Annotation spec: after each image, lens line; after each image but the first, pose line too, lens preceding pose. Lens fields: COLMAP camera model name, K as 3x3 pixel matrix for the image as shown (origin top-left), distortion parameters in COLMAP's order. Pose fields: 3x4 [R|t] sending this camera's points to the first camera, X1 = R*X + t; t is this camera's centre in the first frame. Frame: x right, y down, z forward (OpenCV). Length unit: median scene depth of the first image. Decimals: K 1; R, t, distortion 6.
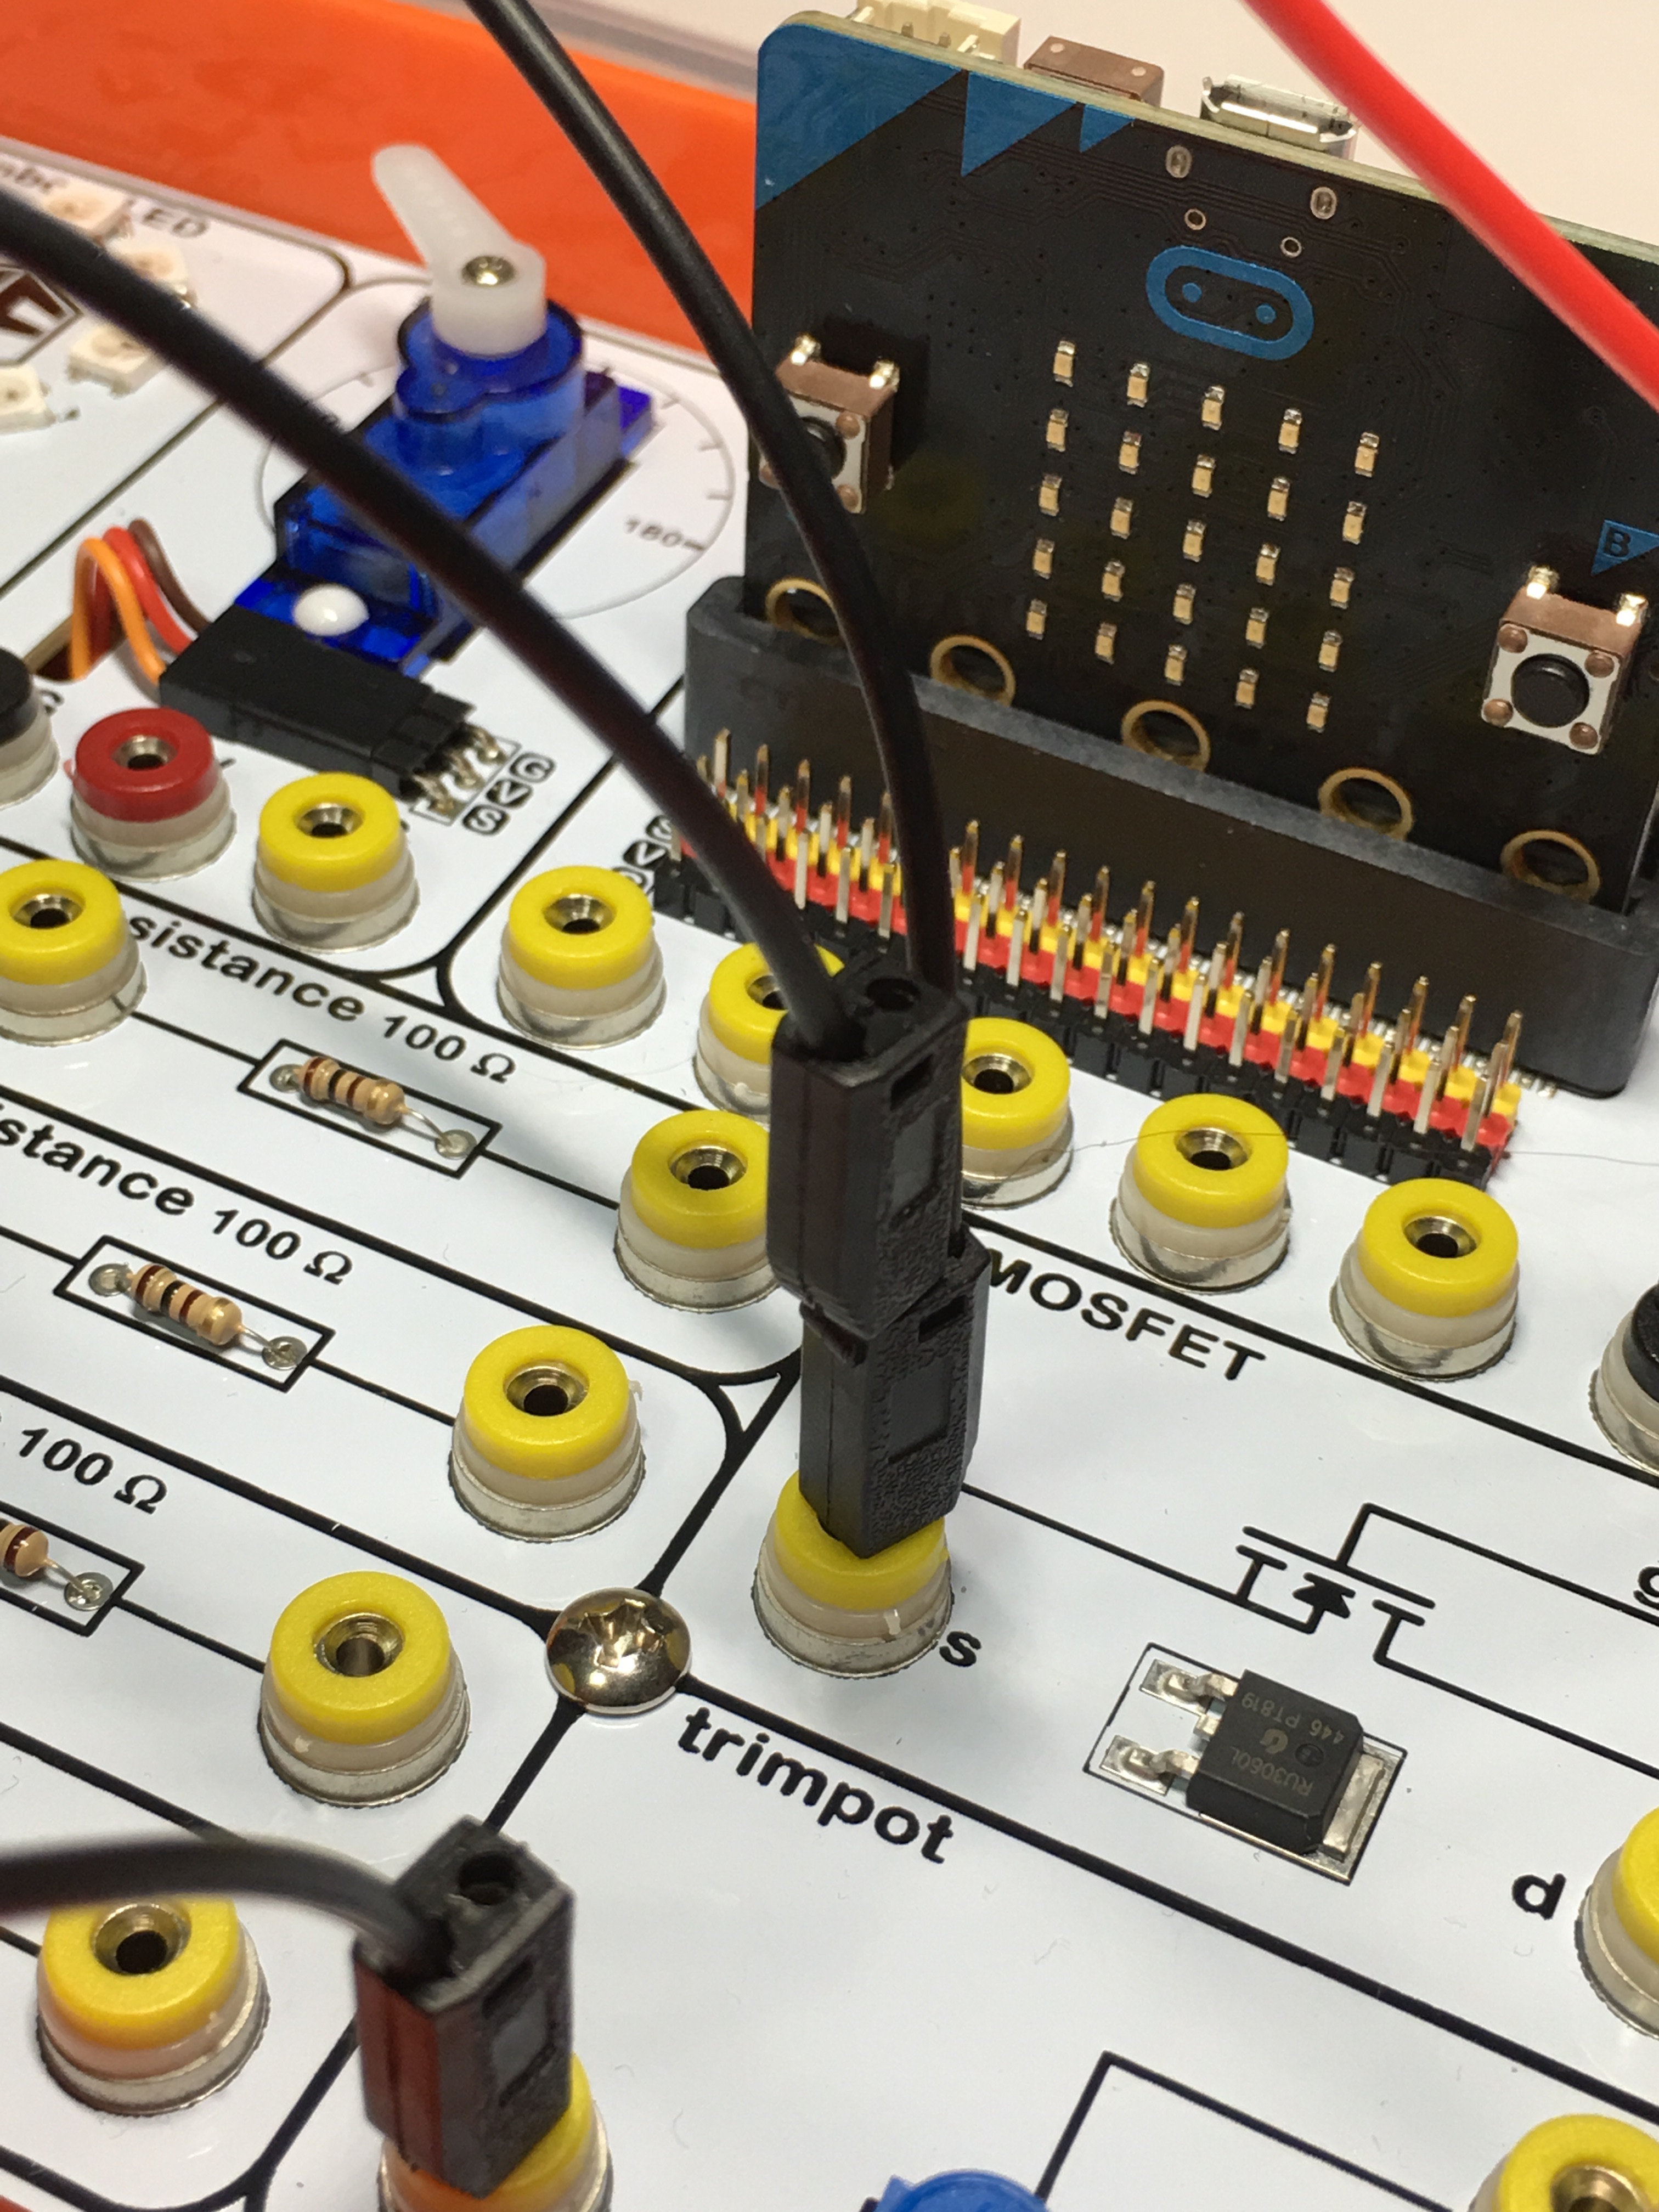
lens RADIAL K [[3337.1, 0, 846.6], [0, 3337.1, 1100.2], [0, 0, 1]] dist [0.008988, 0.000000]
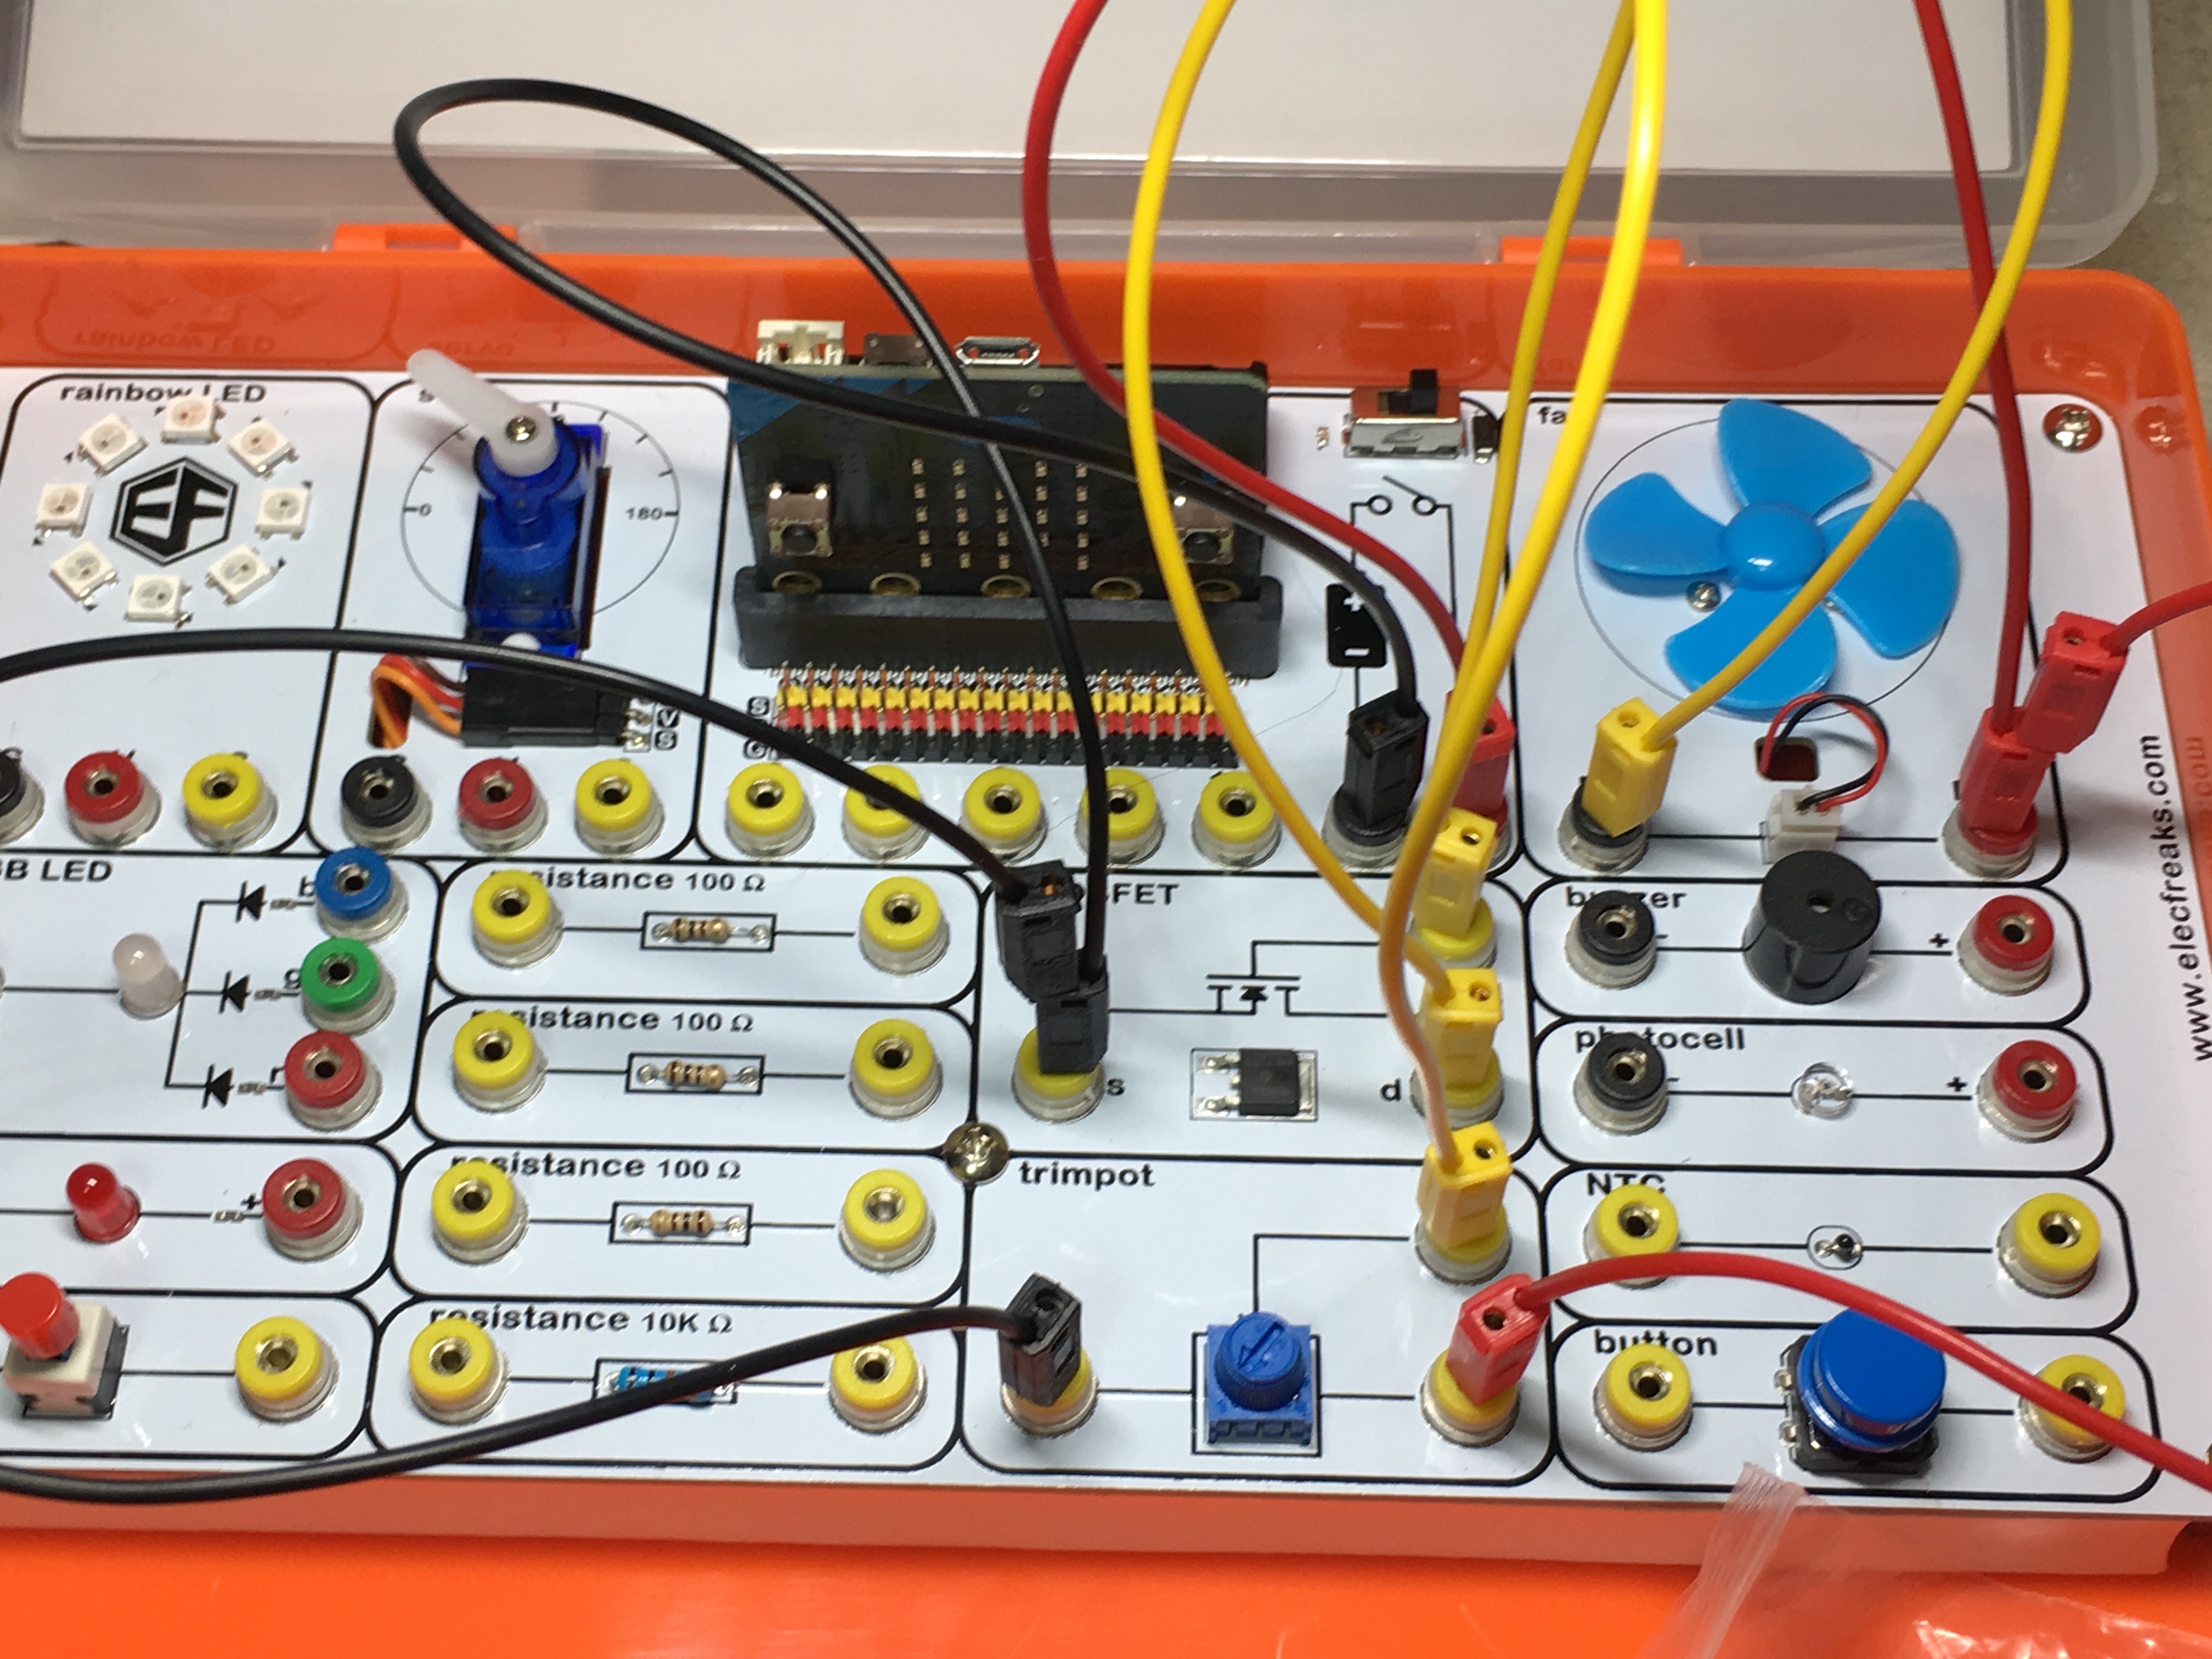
lens RADIAL K [[3337.1, 0, 1101.4], [0, 3337.1, 835.4], [0, 0, 1]] dist [0.008988, 0.000000]
pose [[0.907011, -0.387321, 0.165270, -0.263350], [0.330993, 0.898346, 0.288823, -0.599116], [-0.260337, -0.207263, 0.943009, -0.993571]]
